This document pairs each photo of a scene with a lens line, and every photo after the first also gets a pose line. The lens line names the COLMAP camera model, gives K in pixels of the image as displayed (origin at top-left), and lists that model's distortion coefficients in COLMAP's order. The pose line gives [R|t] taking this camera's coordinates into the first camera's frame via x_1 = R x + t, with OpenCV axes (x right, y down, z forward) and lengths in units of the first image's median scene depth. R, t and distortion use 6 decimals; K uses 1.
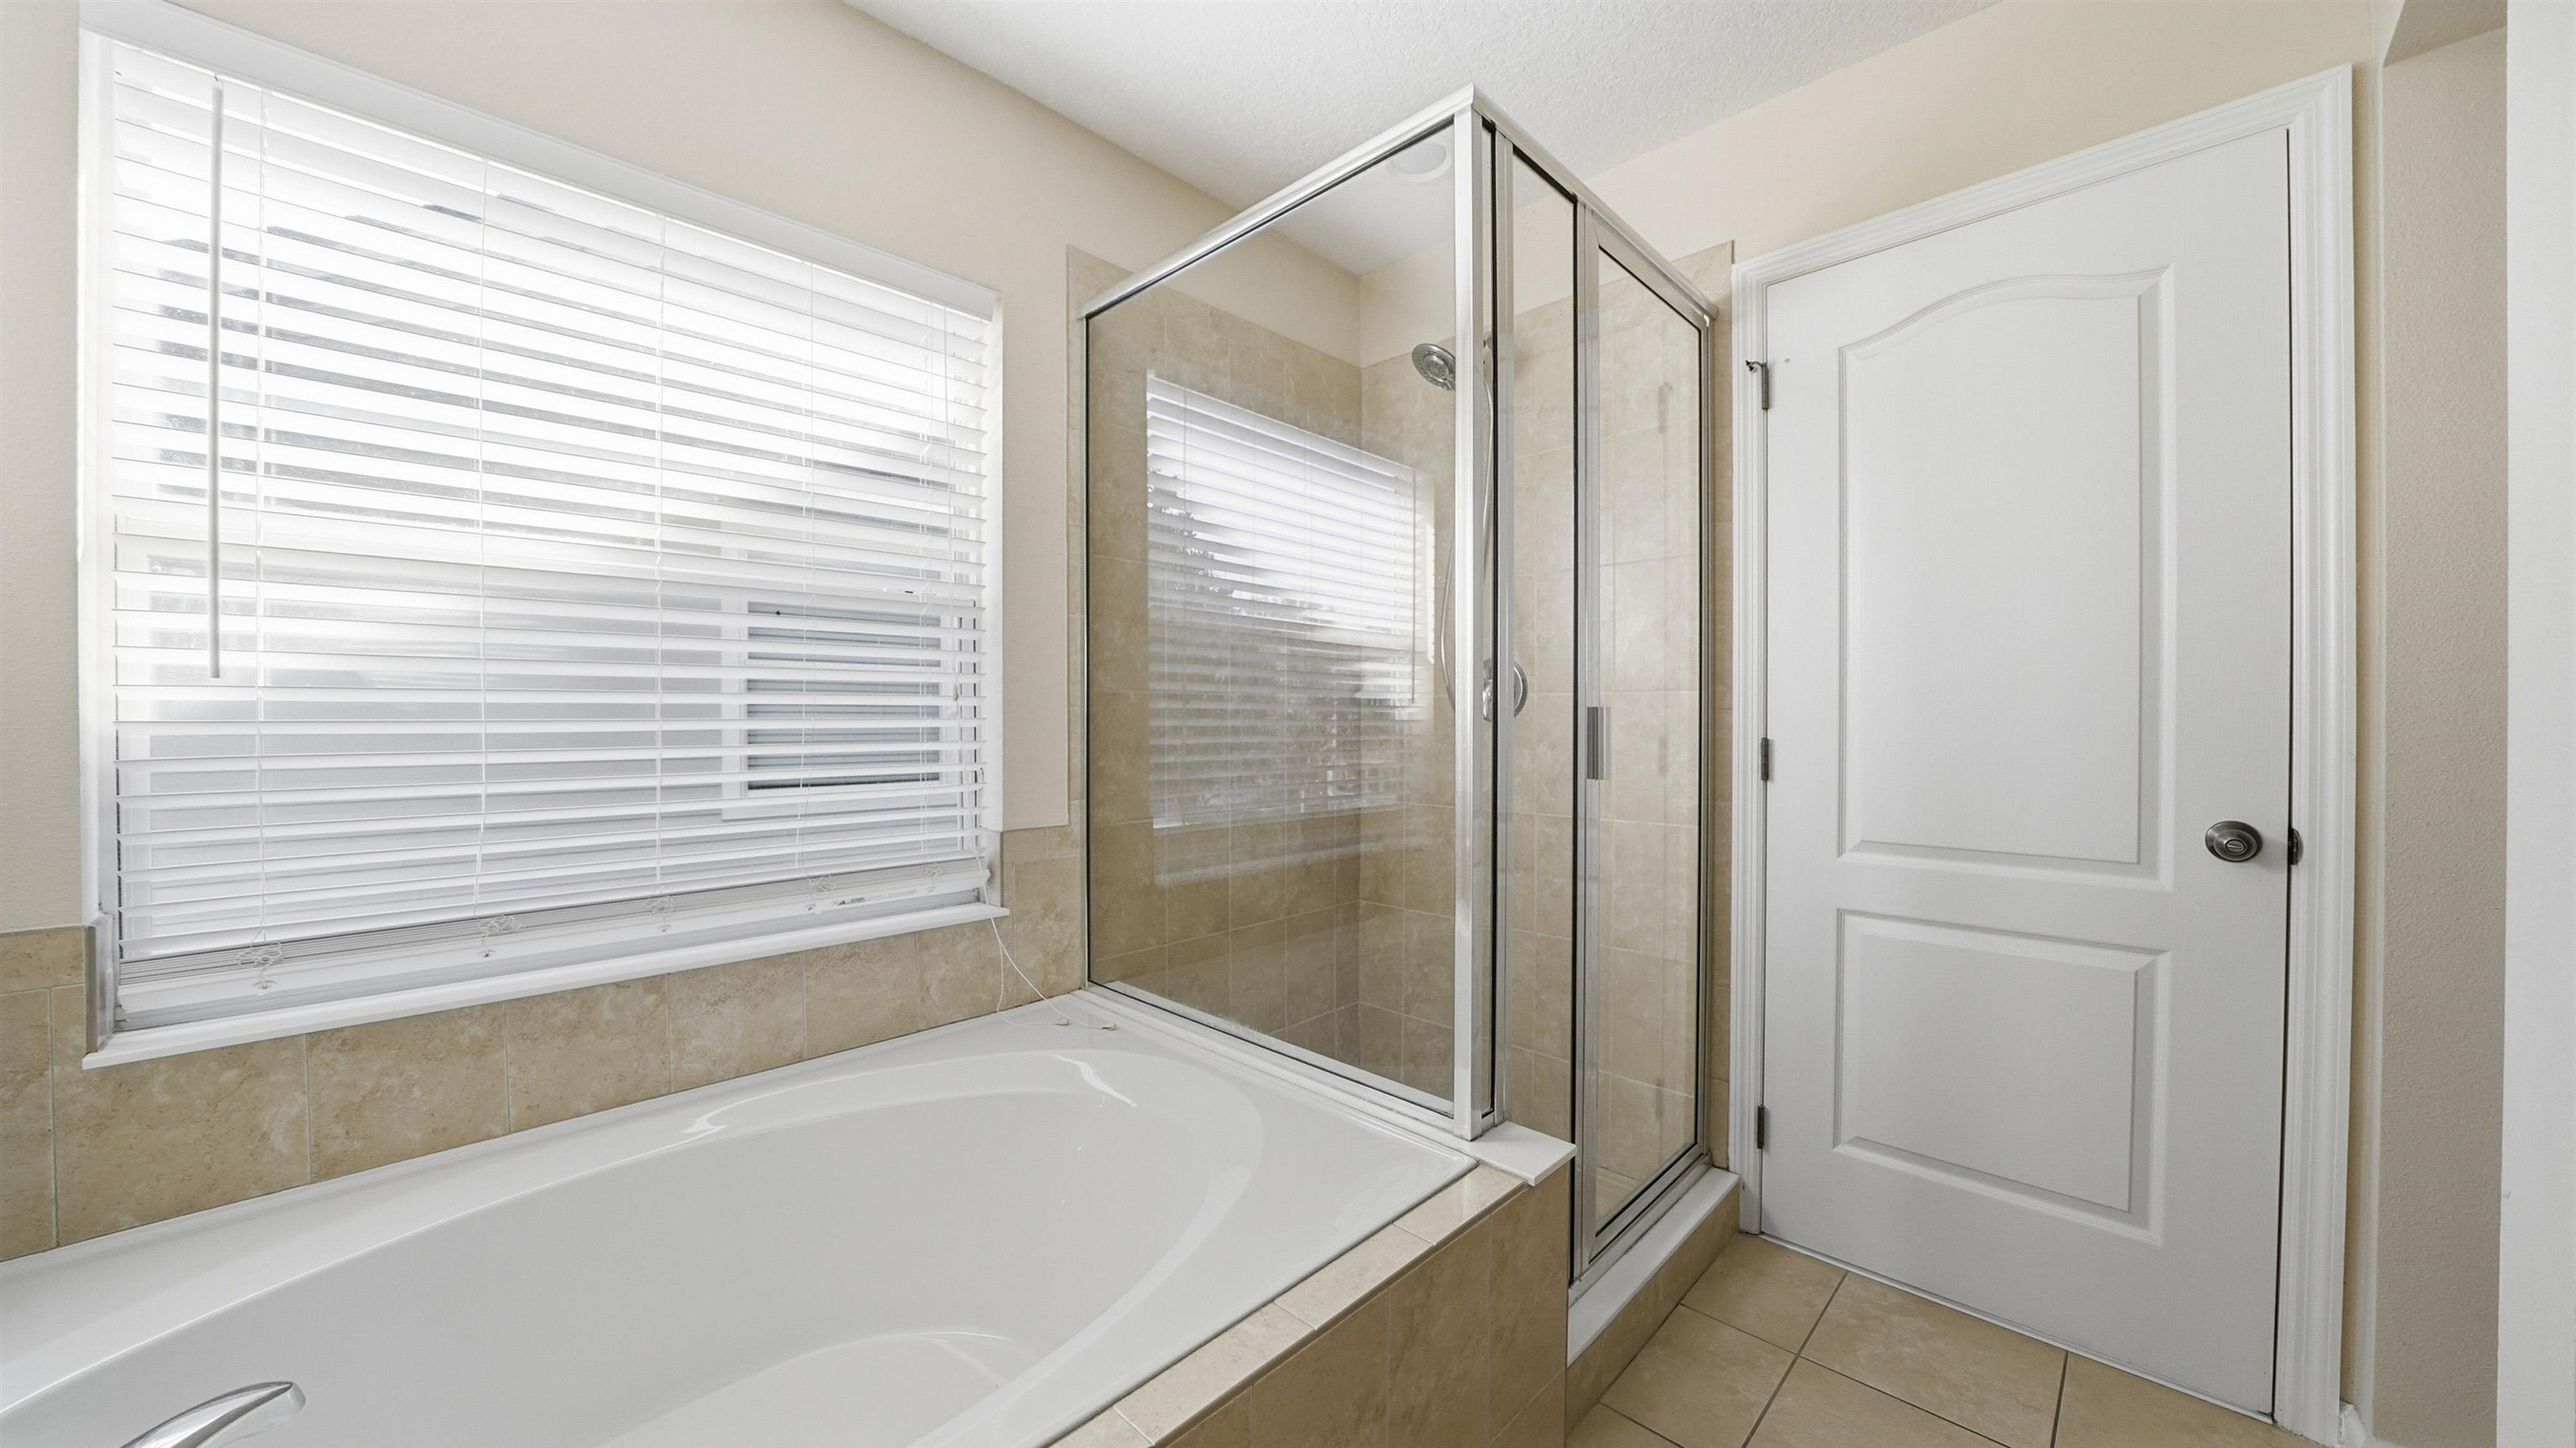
lens RADIAL K [[878.6, 0, 1288.0], [0, 878.6, 724.0], [0, 0, 1]] dist [-0.014929, -0.000001]
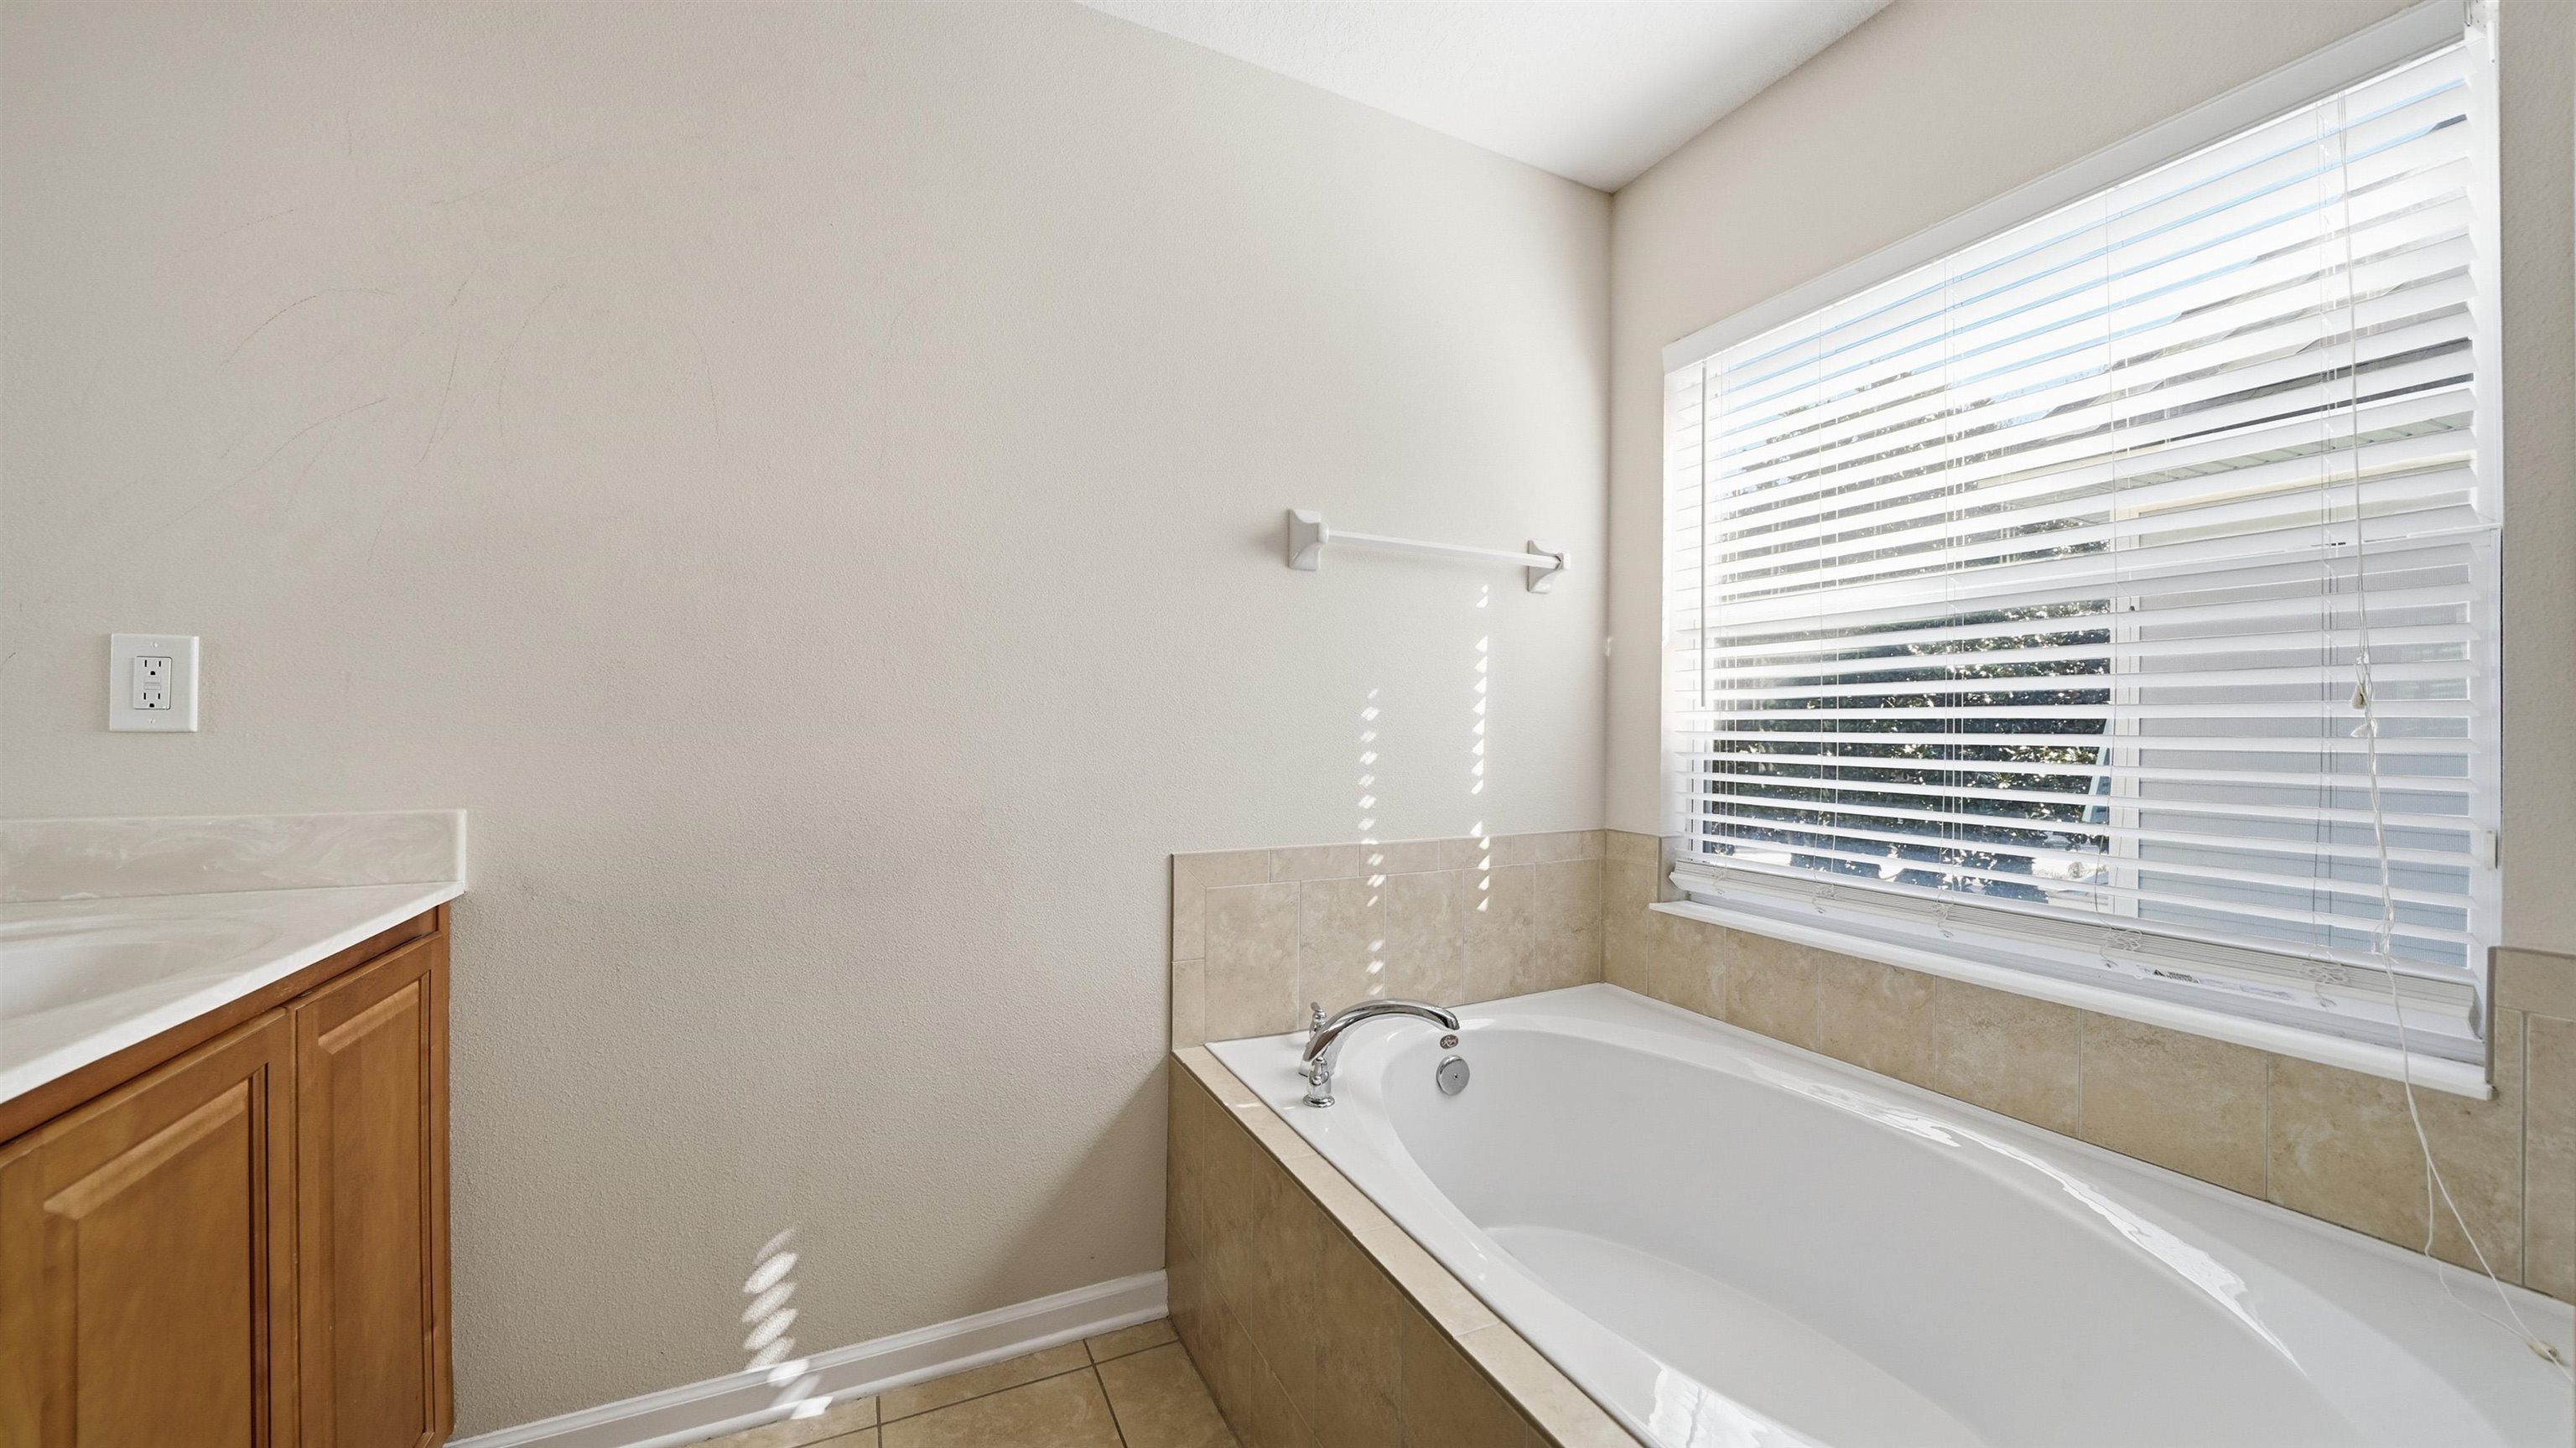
lens RADIAL K [[929.8, 0, 1286.5], [0, 929.8, 716.3], [0, 0, 1]] dist [-0.018106, 0.000271]
pose [[-0.319373, -0.009000, -0.947586, 0.583685], [-0.018552, 0.999823, -0.003244, -0.008450], [0.947448, 0.016543, -0.319483, 0.595640]]
